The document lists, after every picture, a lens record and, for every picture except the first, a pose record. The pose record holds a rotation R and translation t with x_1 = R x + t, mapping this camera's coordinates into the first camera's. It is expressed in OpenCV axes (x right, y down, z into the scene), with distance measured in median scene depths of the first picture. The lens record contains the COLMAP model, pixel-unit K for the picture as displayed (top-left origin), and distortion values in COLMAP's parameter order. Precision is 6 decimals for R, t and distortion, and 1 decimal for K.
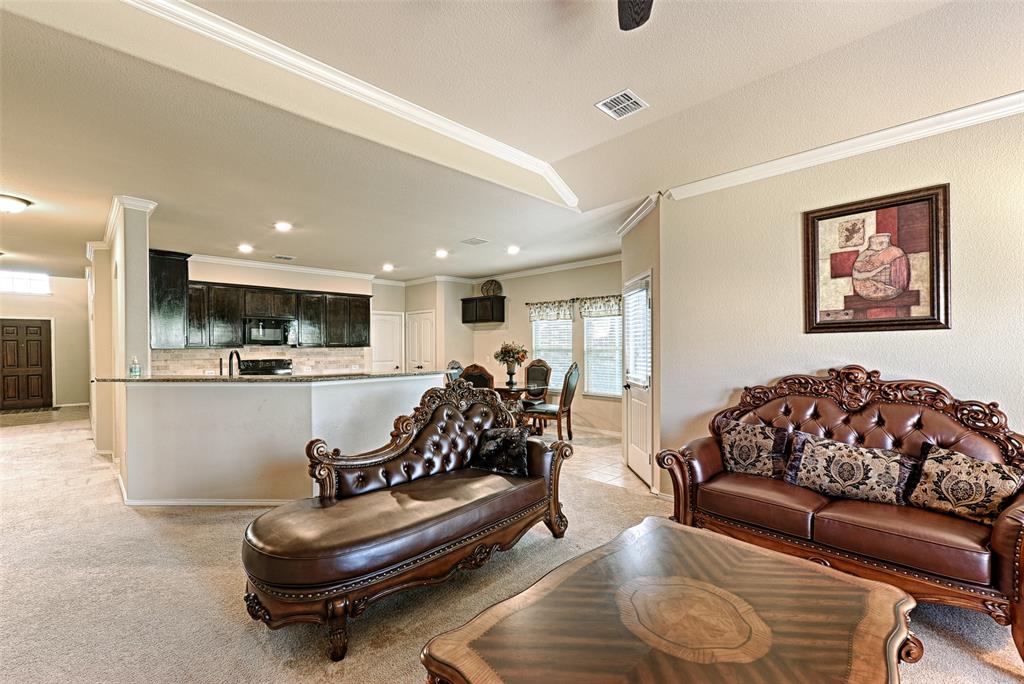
lens RADIAL K [[416.2, 0, 509.7], [0, 416.2, 344.7], [0, 0, 1]] dist [0.004277, 0.000069]
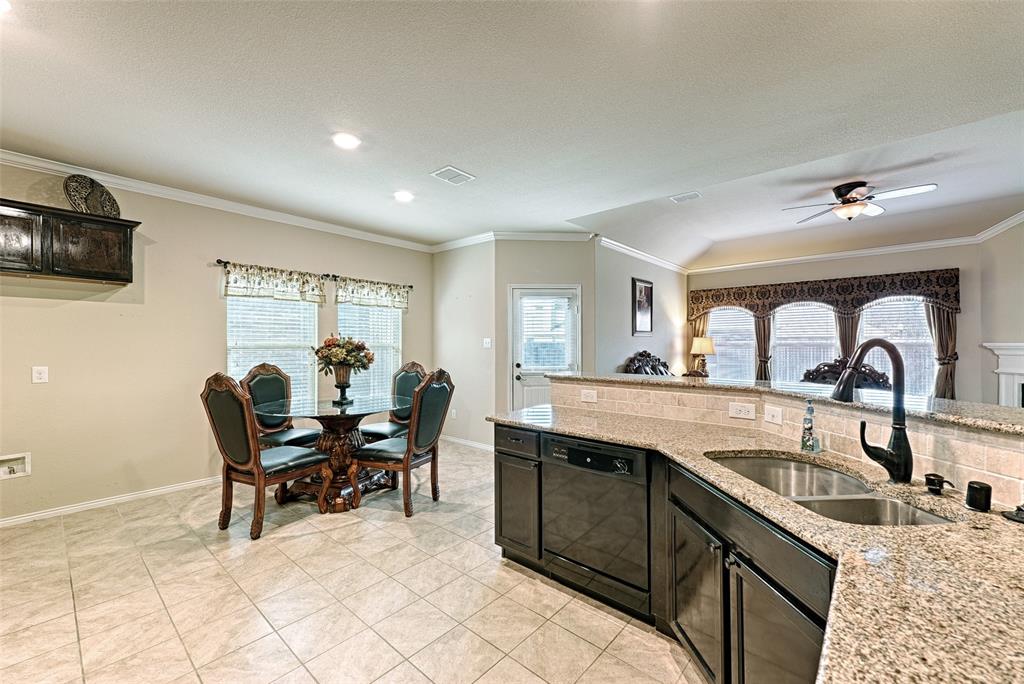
lens RADIAL K [[416.2, 0, 509.7], [0, 416.2, 344.7], [0, 0, 1]] dist [0.004277, 0.000069]
pose [[-0.071707, 0.016967, 0.997281, -0.603743], [0.000516, 0.999856, -0.016973, 0.020516], [-0.997426, -0.000702, -0.071705, 0.800817]]
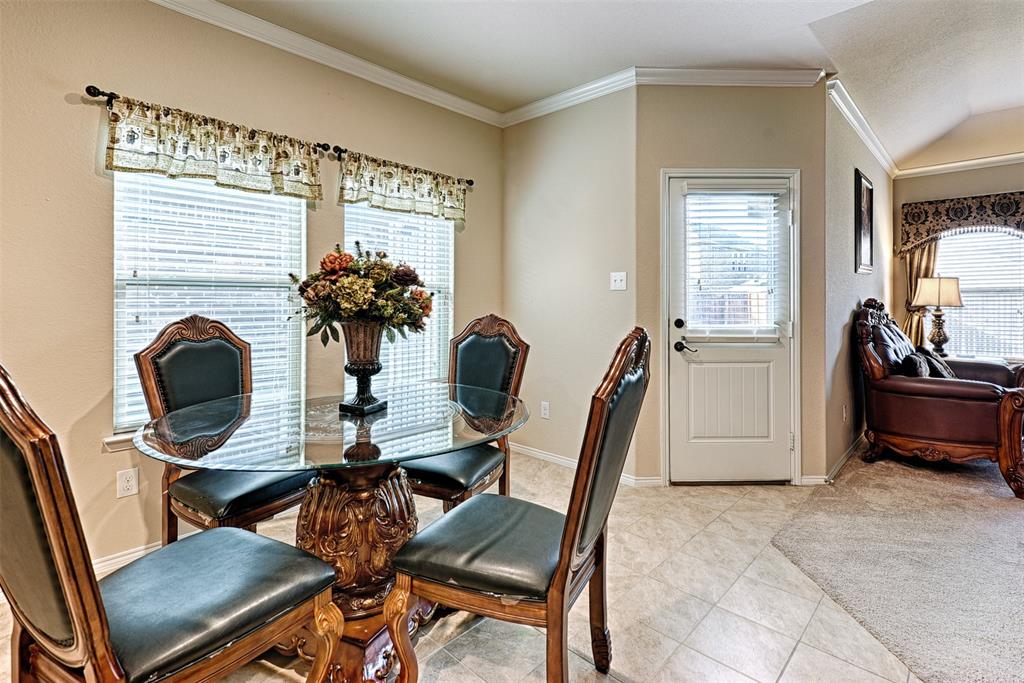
lens RADIAL K [[495.4, 0, 515.5], [0, 495.4, 299.3], [0, 0, 1]] dist [0.004458, 0.000028]
pose [[-0.037211, 0.017098, 0.999161, -0.299554], [-0.002735, 0.999848, -0.017212, 0.031793], [-0.999304, -0.003373, -0.037158, 0.913851]]
